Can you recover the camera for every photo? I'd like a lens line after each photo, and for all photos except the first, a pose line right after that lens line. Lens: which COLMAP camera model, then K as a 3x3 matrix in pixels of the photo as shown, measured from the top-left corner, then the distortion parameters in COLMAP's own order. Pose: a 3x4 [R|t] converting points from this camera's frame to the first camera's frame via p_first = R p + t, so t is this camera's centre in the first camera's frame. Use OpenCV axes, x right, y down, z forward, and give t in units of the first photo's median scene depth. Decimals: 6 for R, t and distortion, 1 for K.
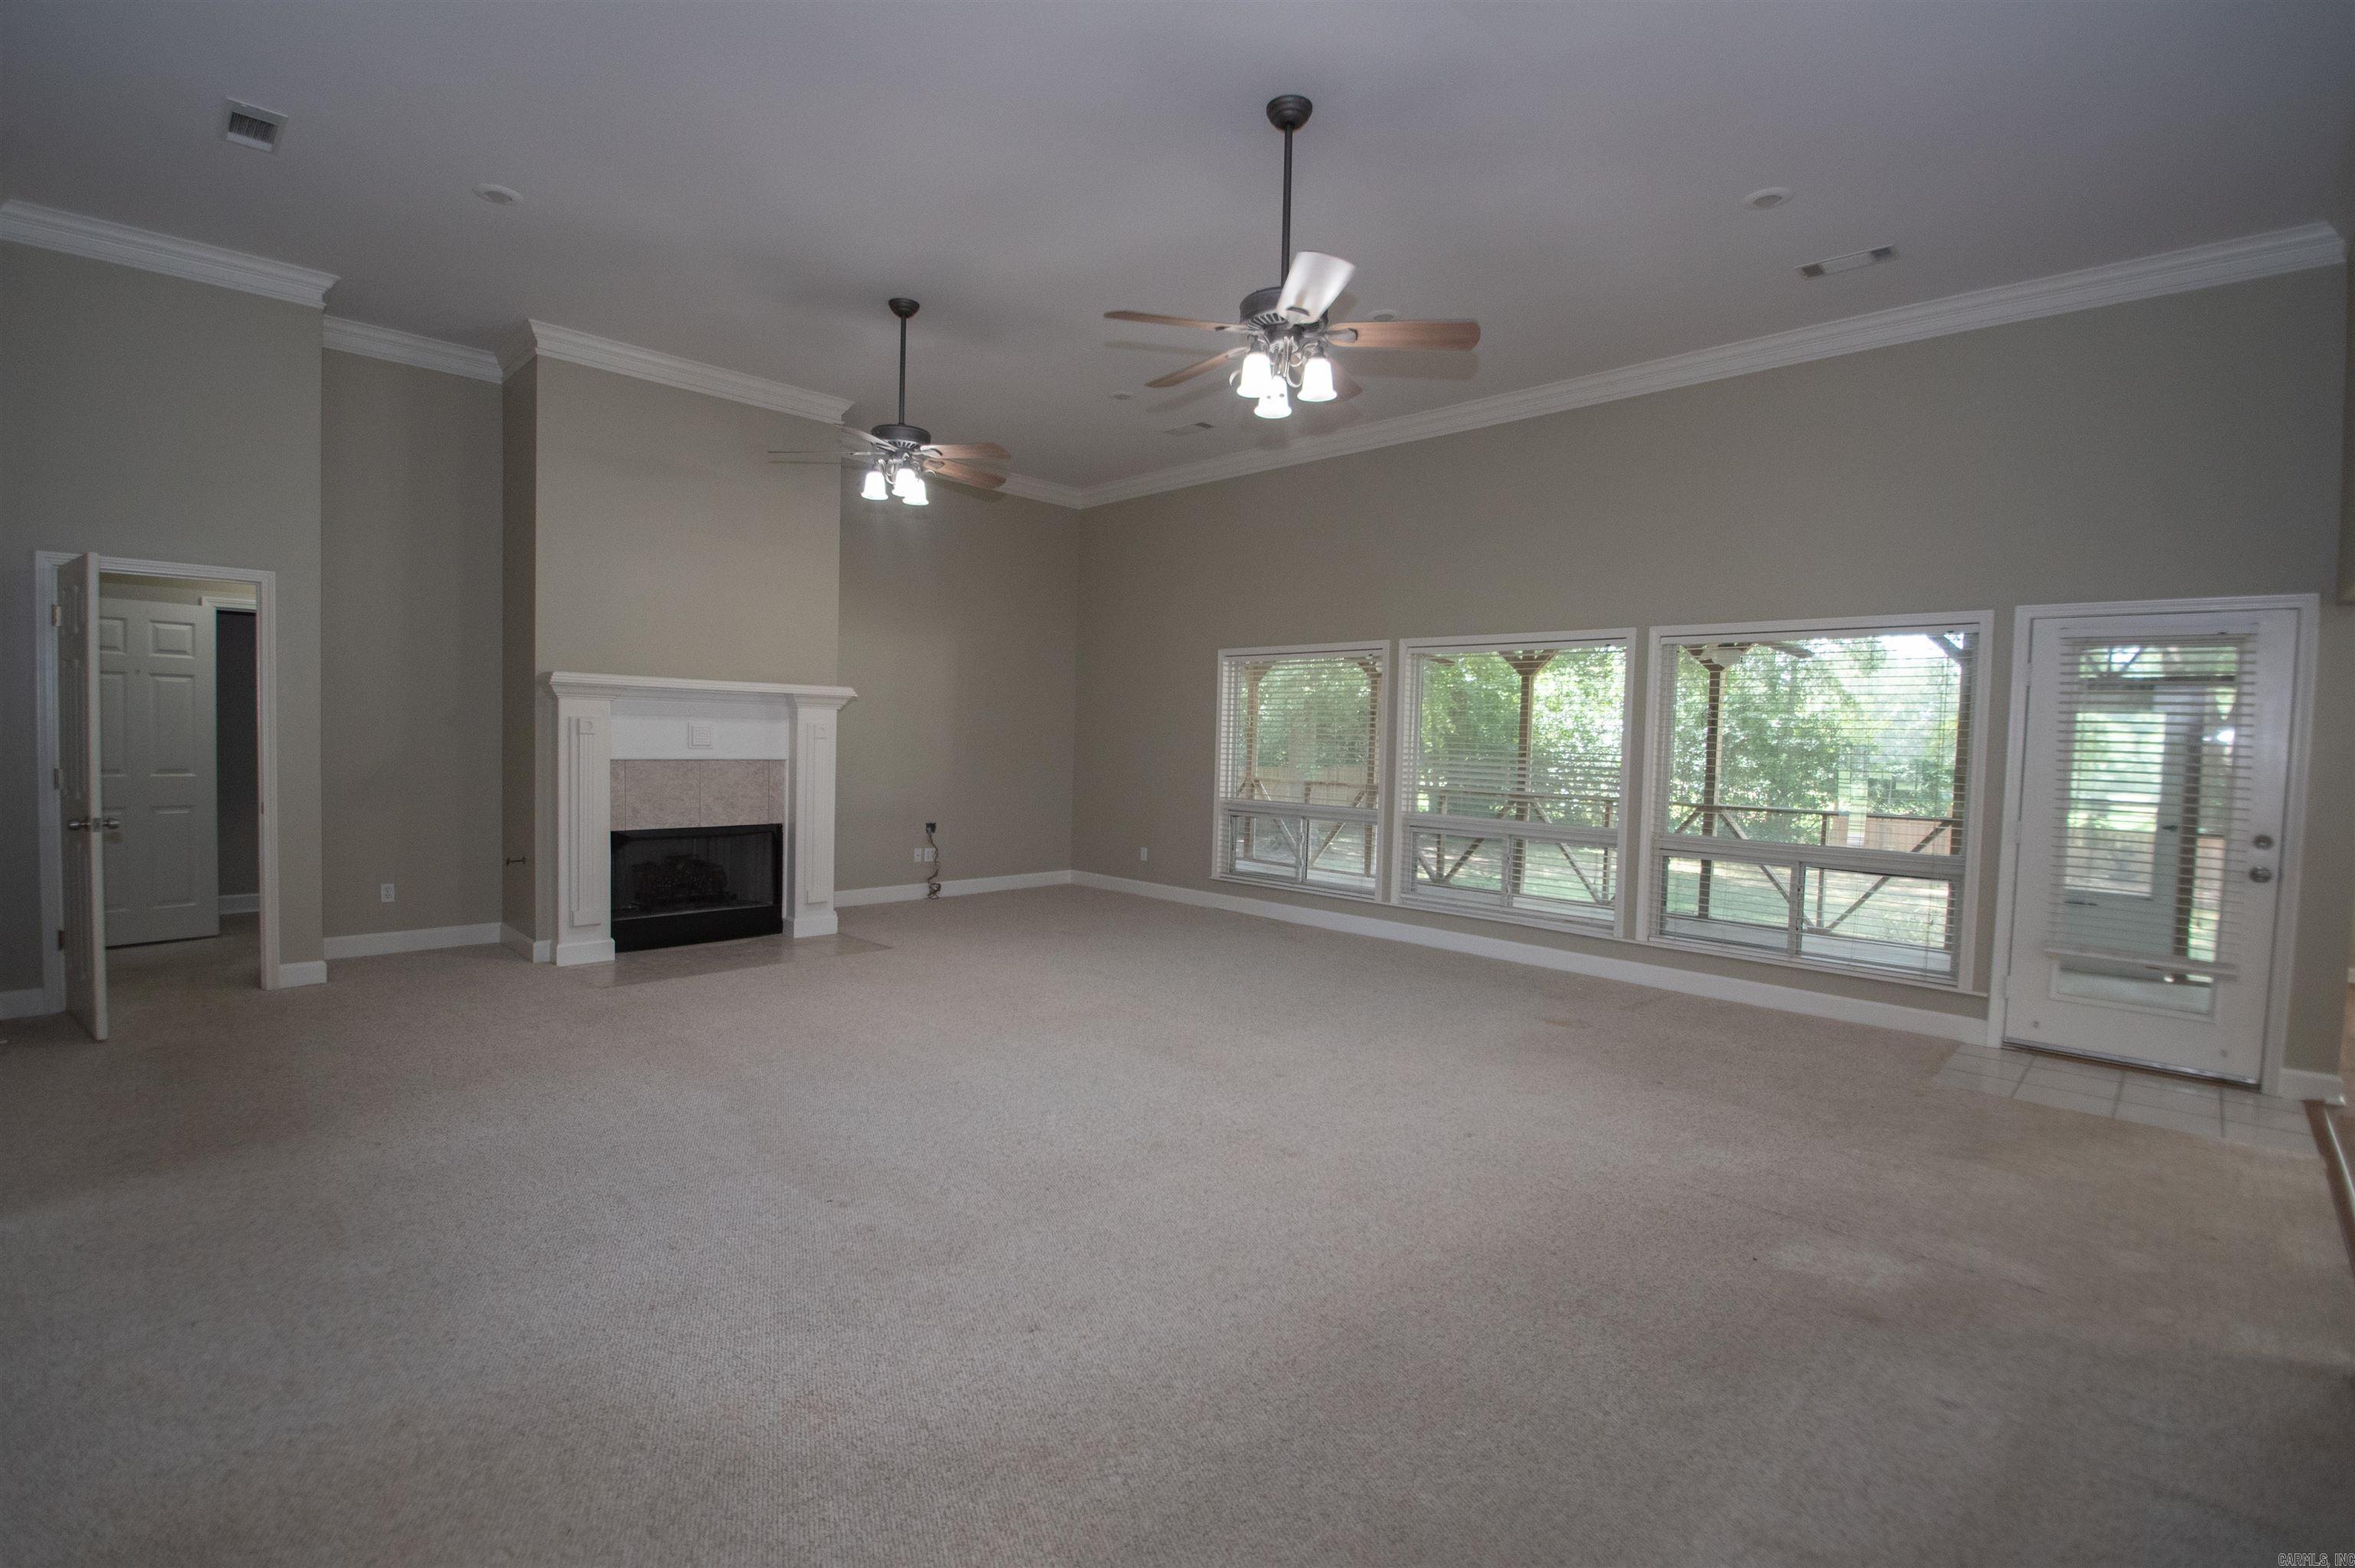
lens RADIAL K [[1063.6, 0, 1152.0], [0, 1063.6, 789.5], [0, 0, 1]] dist [-0.018933, -0.011499]
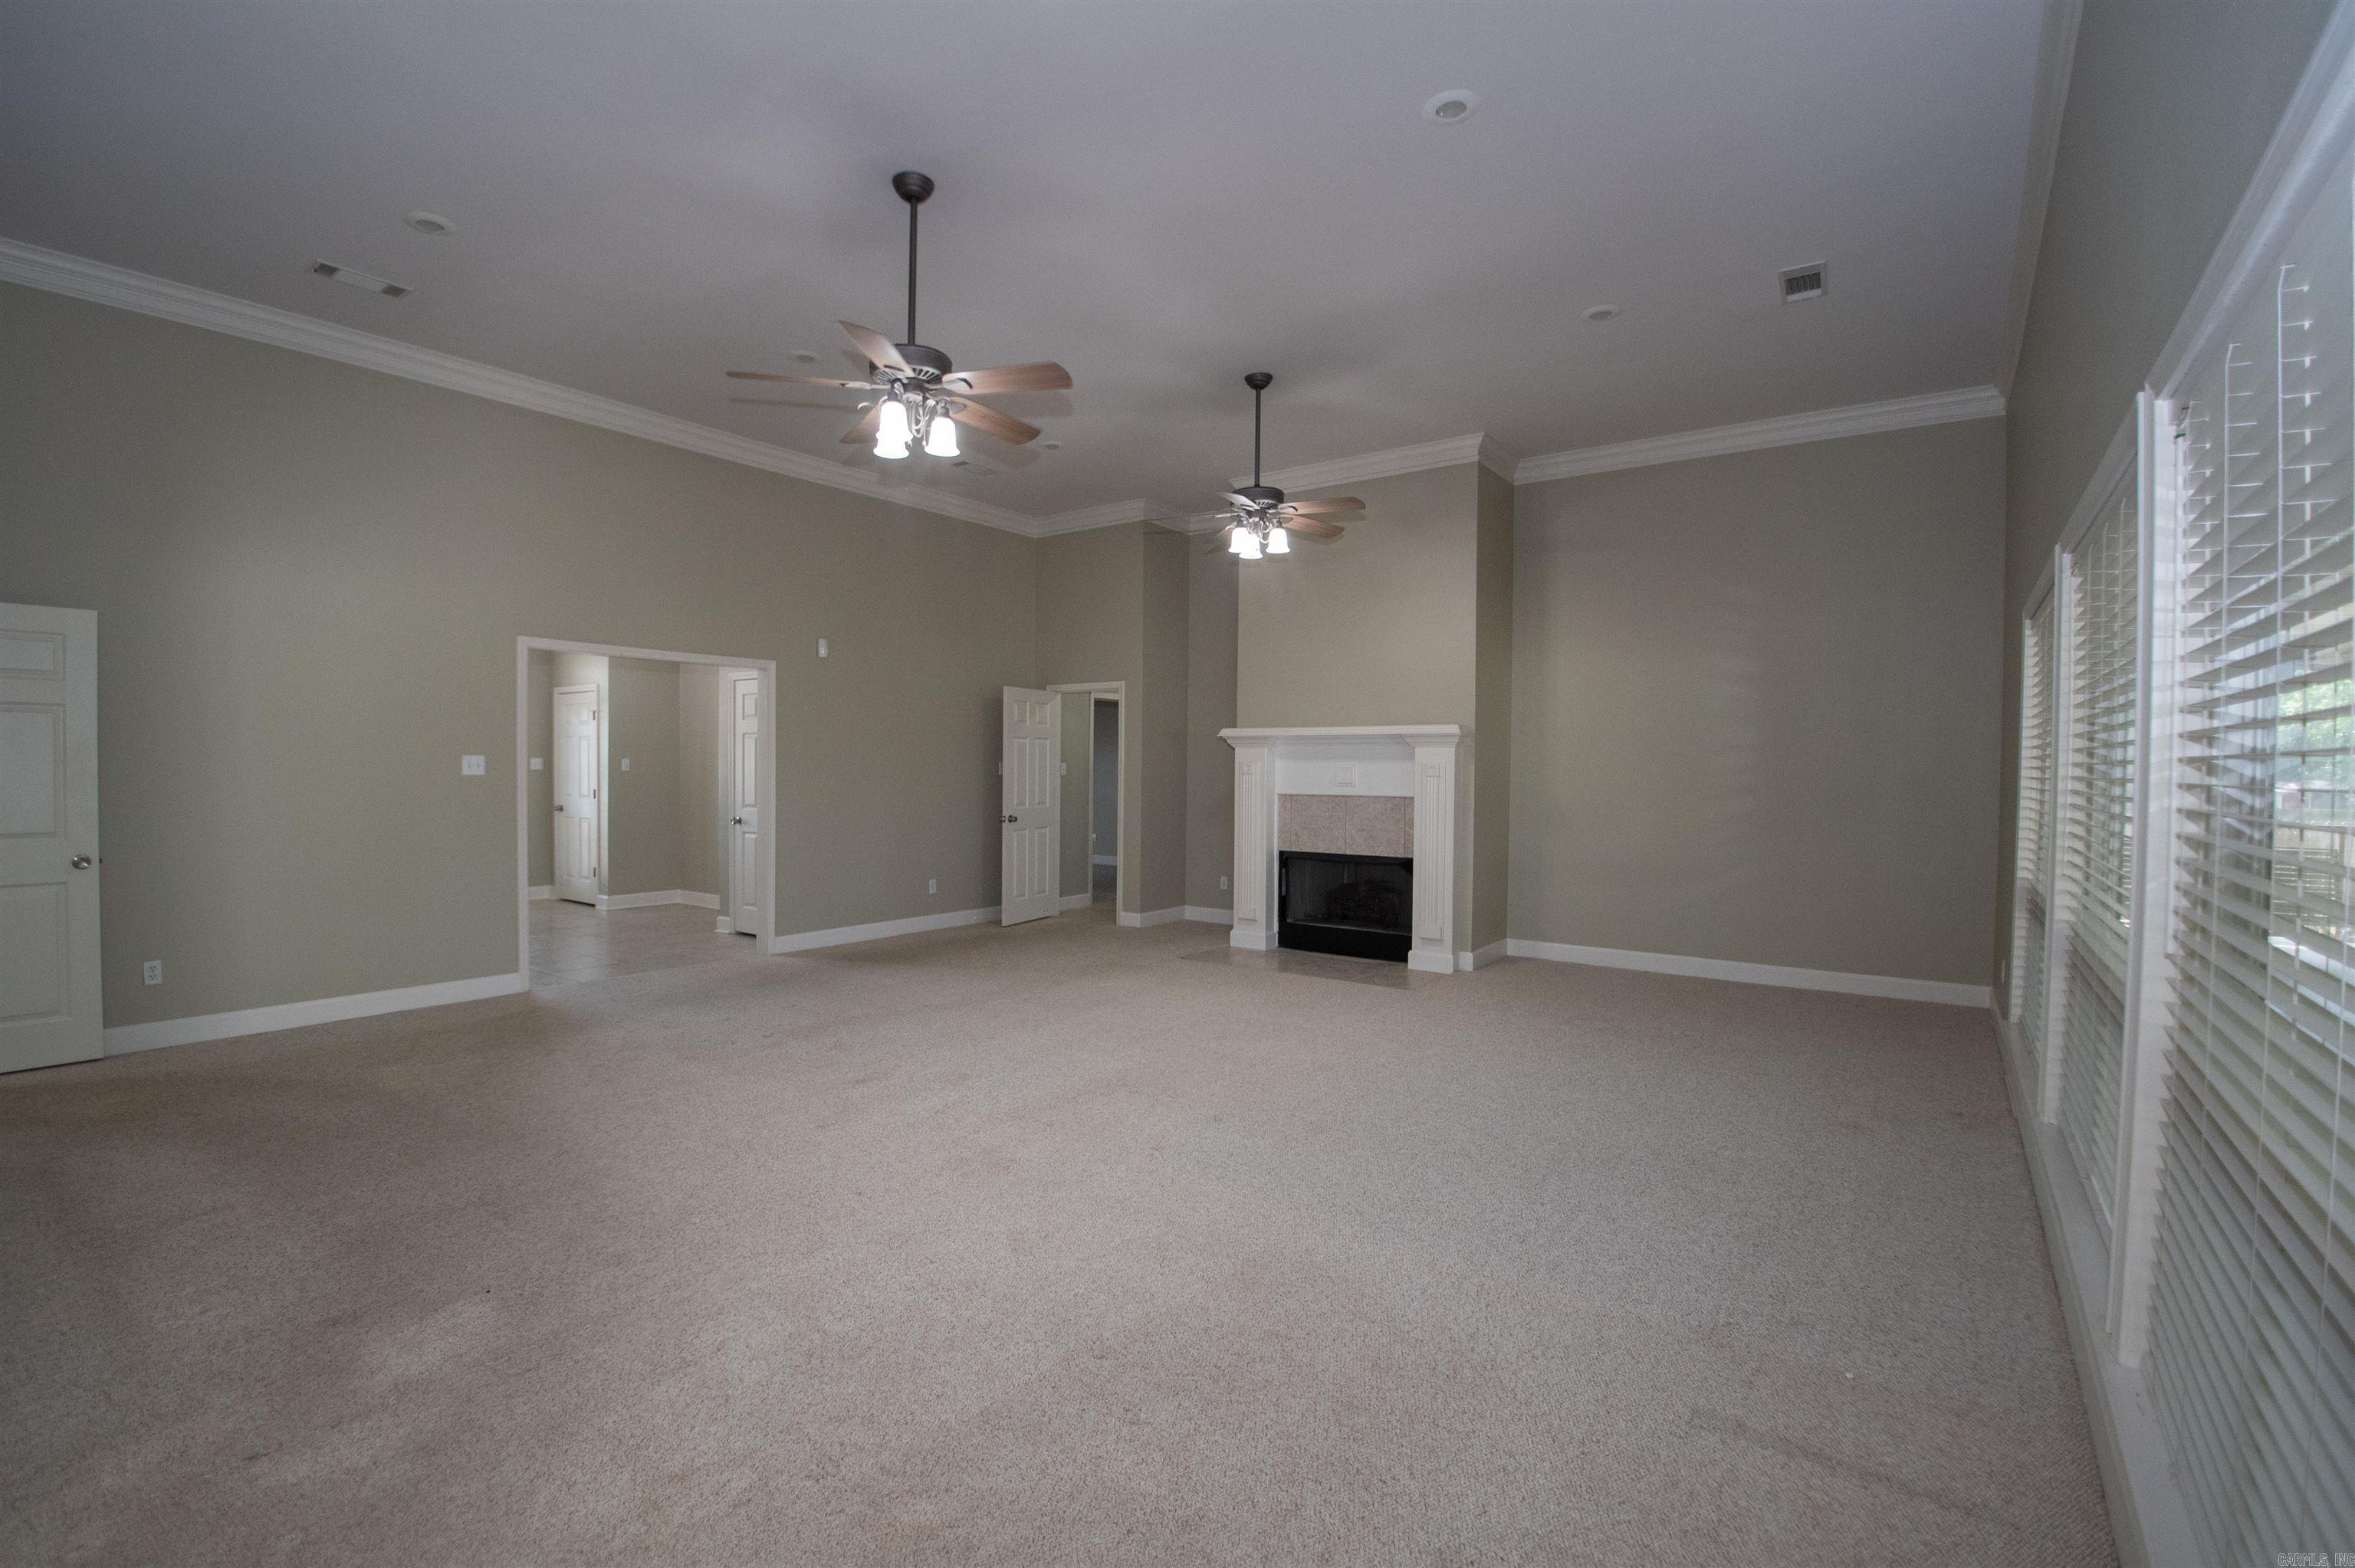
lens RADIAL K [[1063.6, 0, 1152.0], [0, 1063.6, 789.5], [0, 0, 1]] dist [-0.018933, -0.011499]
pose [[0.143774, -0.004063, -0.989602, 0.696005], [-0.054774, 0.998426, -0.012057, -0.009820], [0.988094, 0.055938, 0.143325, 0.625390]]
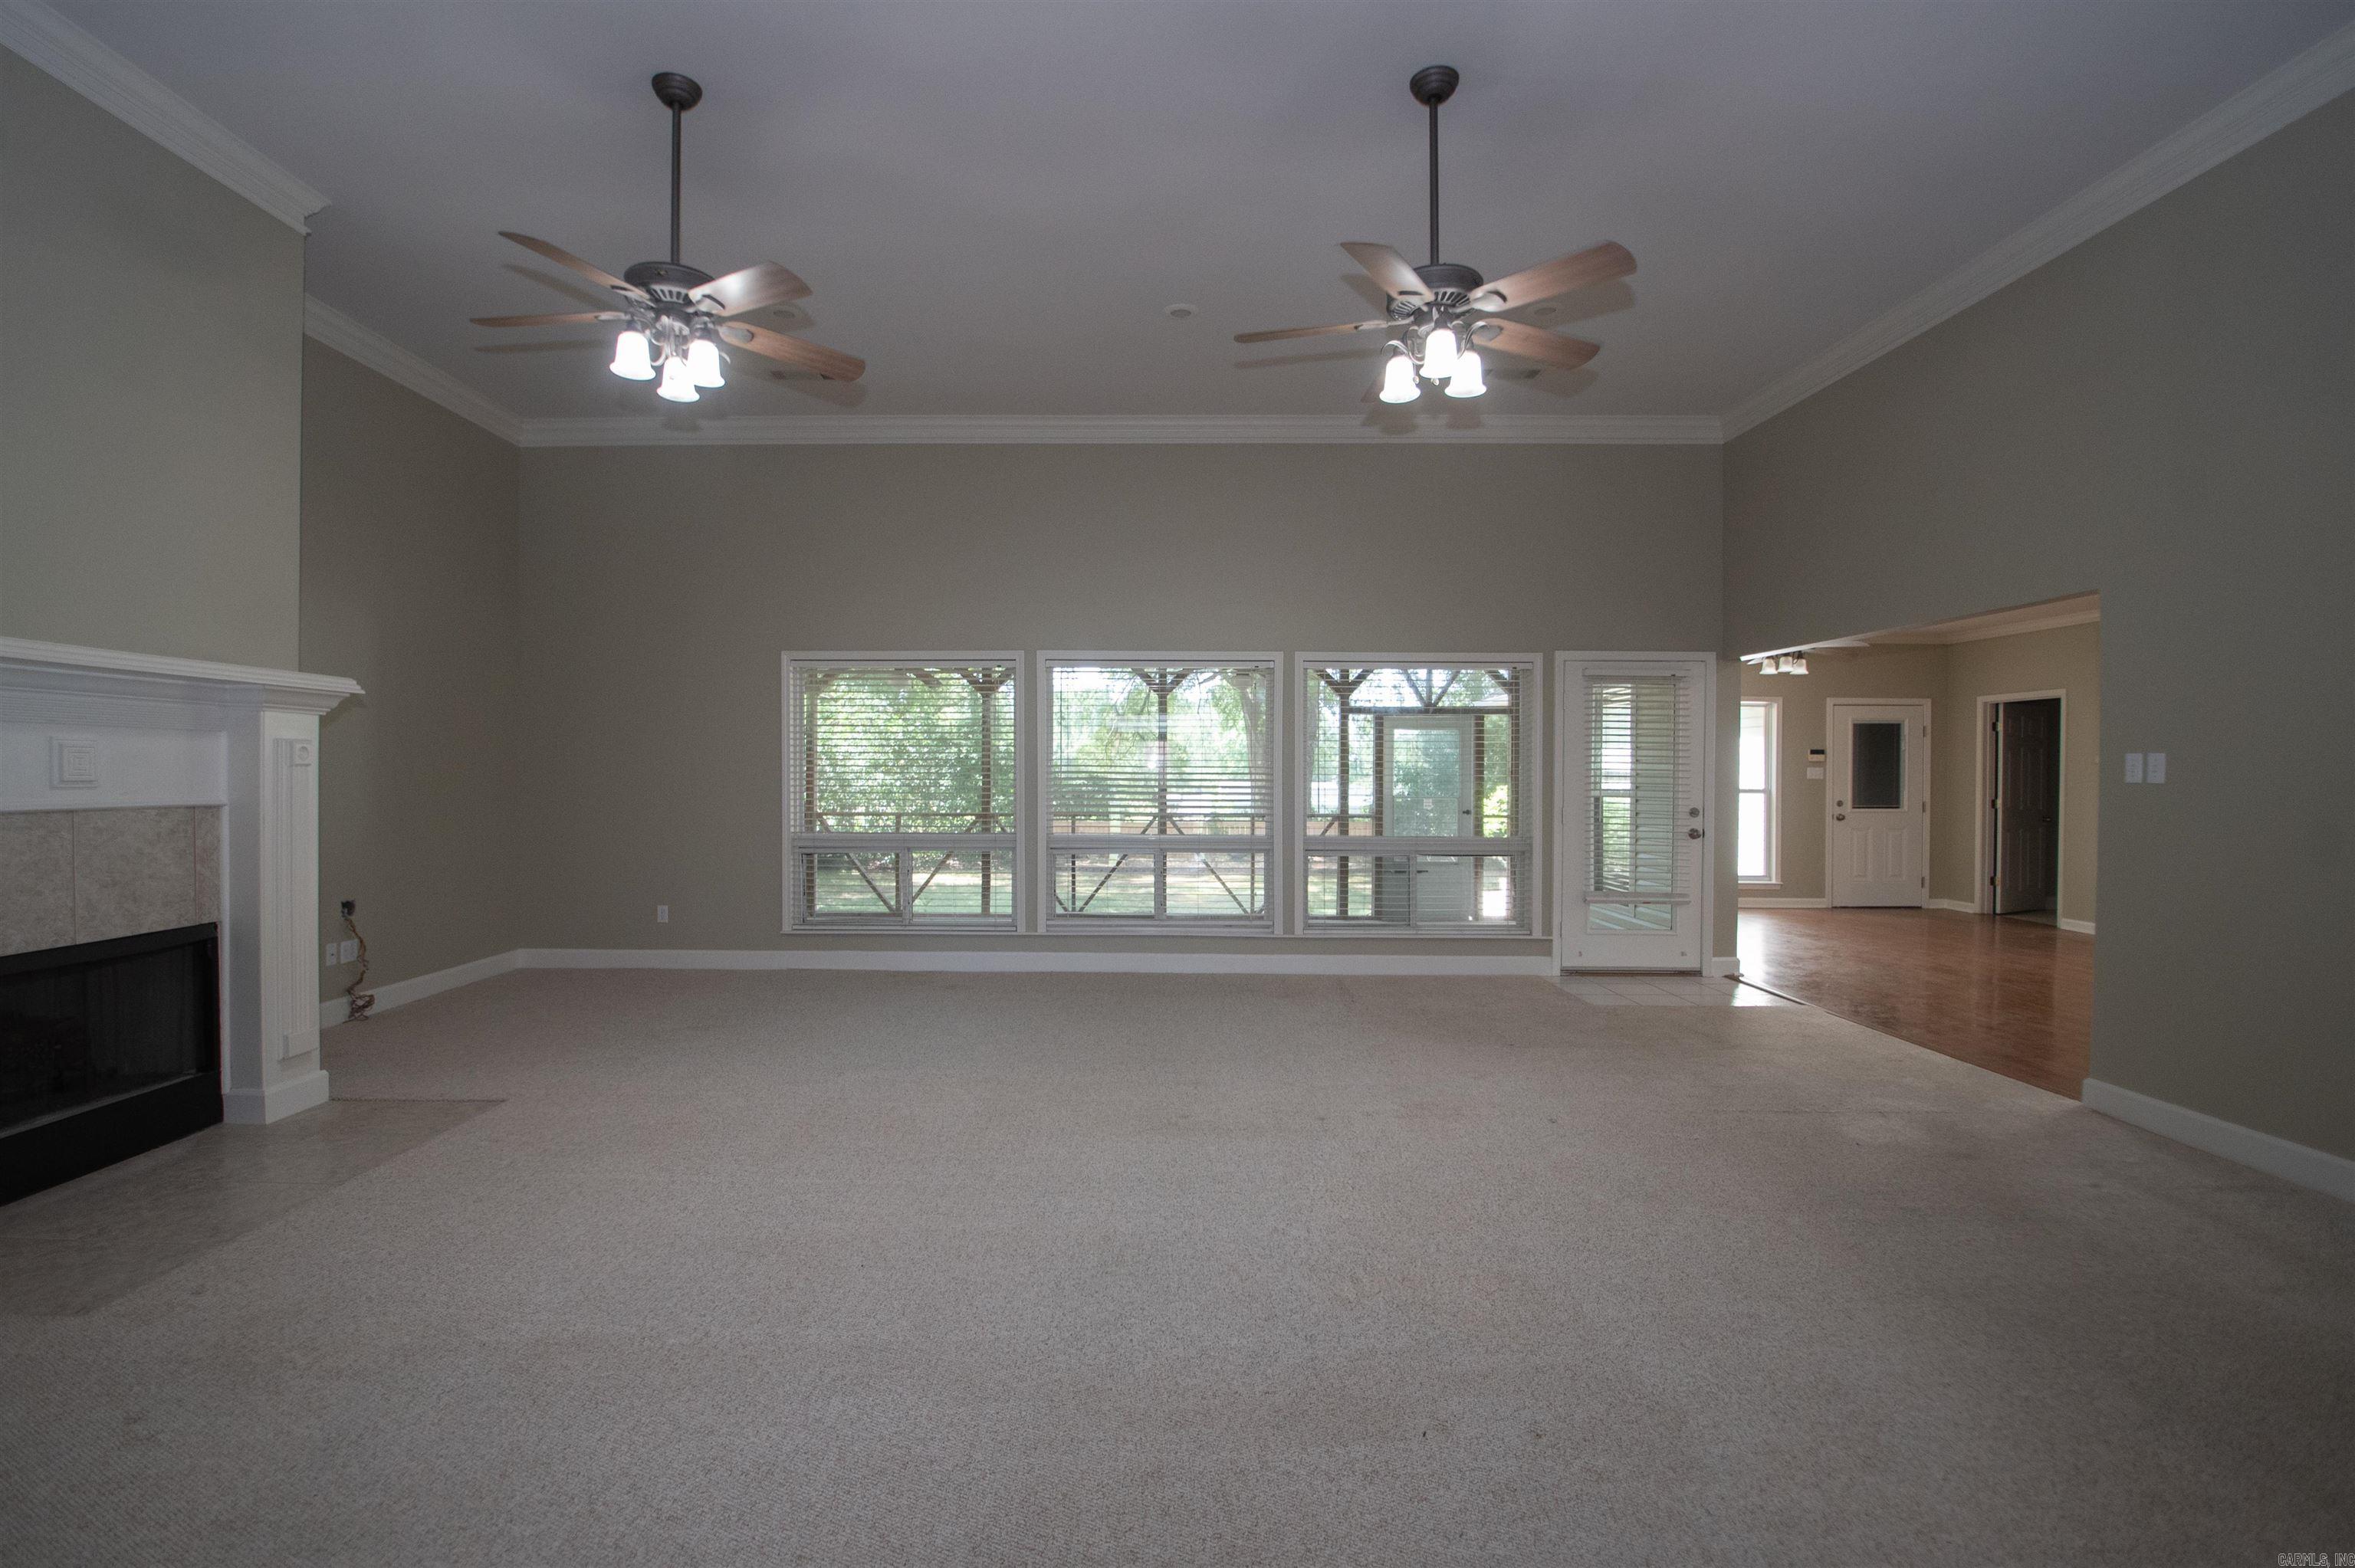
lens RADIAL K [[1063.6, 0, 1152.0], [0, 1063.6, 789.5], [0, 0, 1]] dist [-0.018933, -0.011499]
pose [[0.709676, -0.031911, 0.703805, -0.406512], [0.049562, 0.998760, -0.004691, -0.010364], [-0.702783, 0.038211, 0.710378, 0.297105]]
